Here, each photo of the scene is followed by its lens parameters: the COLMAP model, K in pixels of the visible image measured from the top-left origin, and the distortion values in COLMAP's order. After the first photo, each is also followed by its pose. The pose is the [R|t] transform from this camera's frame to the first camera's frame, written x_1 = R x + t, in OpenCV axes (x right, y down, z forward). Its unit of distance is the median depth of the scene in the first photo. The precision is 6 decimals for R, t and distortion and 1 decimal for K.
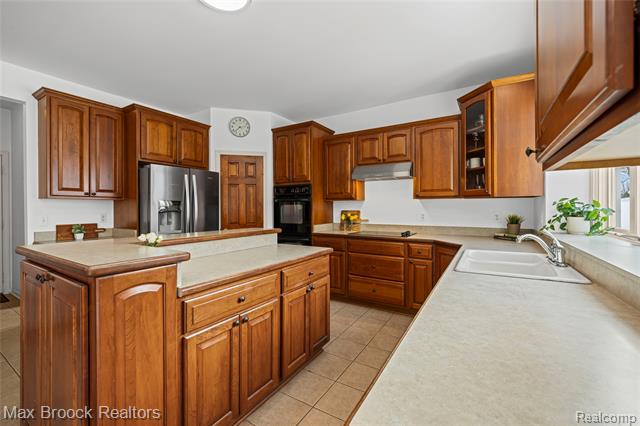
lens RADIAL K [[268.5, 0, 315.0], [0, 268.5, 210.3], [0, 0, 1]] dist [0.000380, -0.002256]
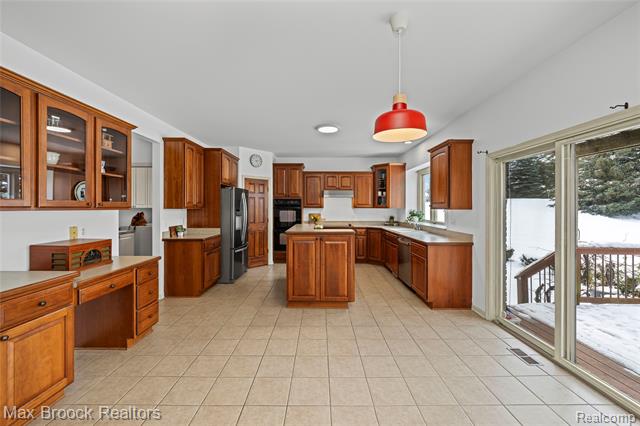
lens RADIAL K [[251.5, 0, 320.4], [0, 251.5, 207.3], [0, 0, 1]] dist [0.001474, -0.000979]
pose [[0.849573, 0.002763, 0.527463, -0.873394], [0.002101, 0.999961, -0.008622, -0.033122], [-0.527466, 0.008434, 0.849534, -0.515204]]
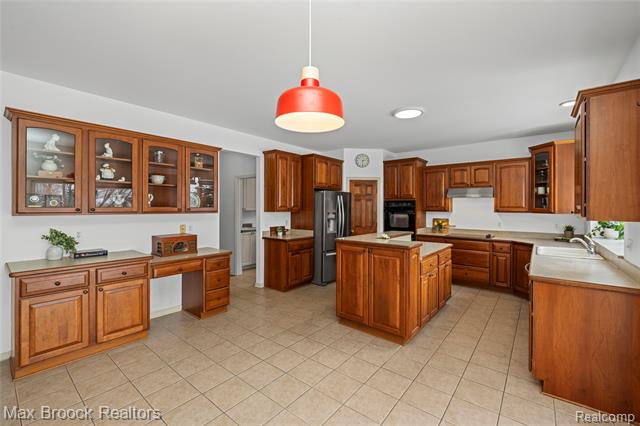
lens RADIAL K [[268.5, 0, 319.1], [0, 268.5, 209.7], [0, 0, 1]] dist [0.000380, -0.002256]
pose [[0.993085, 0.006655, -0.117207, -0.408807], [-0.006648, 0.999978, 0.000455, -0.051529], [0.117207, 0.000327, 0.993107, -0.563327]]
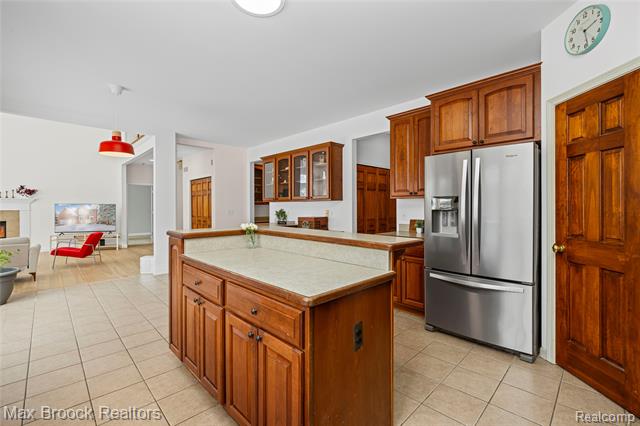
lens RADIAL K [[282.5, 0, 320.2], [0, 282.5, 209.1], [0, 0, 1]] dist [-0.005647, -0.000572]
pose [[-0.233376, 0.013060, -0.972299, 0.360544], [0.000169, 0.999910, 0.013391, -0.009986], [0.972386, 0.002960, -0.233358, 0.797914]]
